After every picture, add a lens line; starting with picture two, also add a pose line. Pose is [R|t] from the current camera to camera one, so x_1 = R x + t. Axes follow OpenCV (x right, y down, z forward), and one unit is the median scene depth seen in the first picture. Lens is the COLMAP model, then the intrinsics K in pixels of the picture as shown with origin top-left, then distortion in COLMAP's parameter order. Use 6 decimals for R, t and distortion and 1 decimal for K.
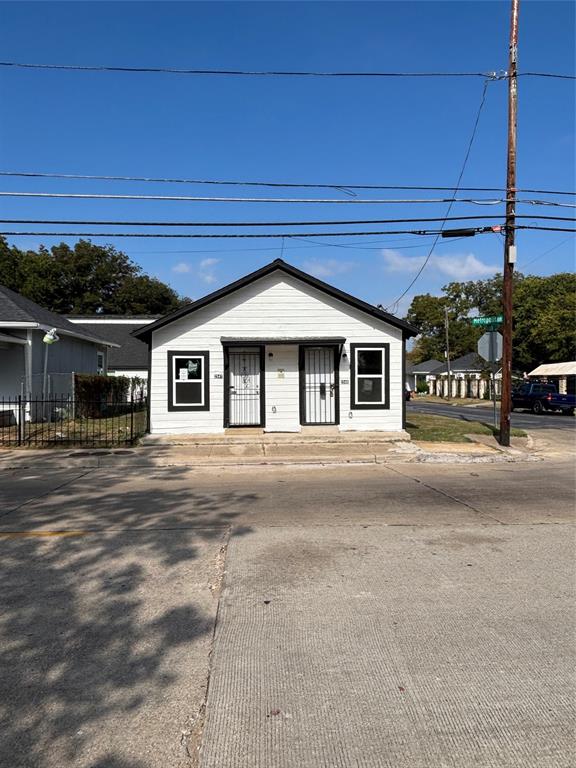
lens RADIAL K [[516.4, 0, 285.9], [0, 516.4, 385.3], [0, 0, 1]] dist [-0.002249, -0.005867]
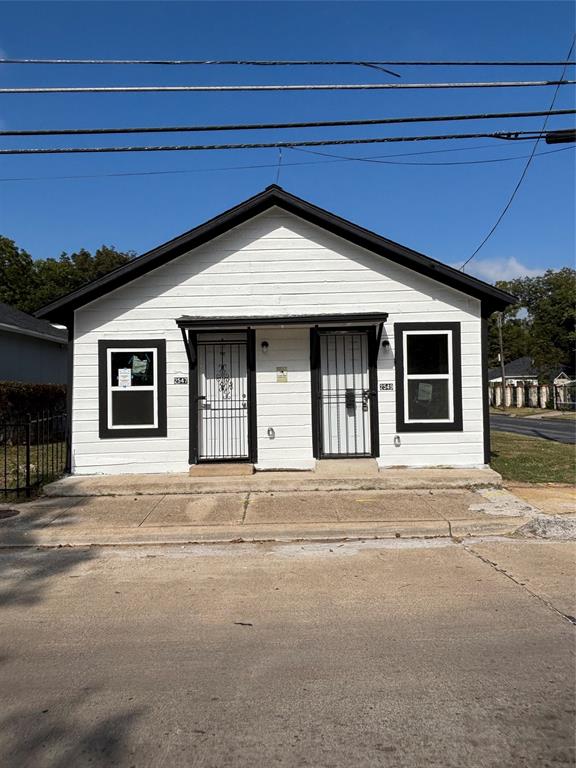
lens RADIAL K [[516.4, 0, 291.4], [0, 516.4, 381.6], [0, 0, 1]] dist [-0.002249, -0.005867]
pose [[0.998130, -0.013926, -0.059513, 0.038577], [0.012261, 0.999526, -0.028245, 0.003148], [0.059878, 0.027462, 0.997828, 0.389515]]
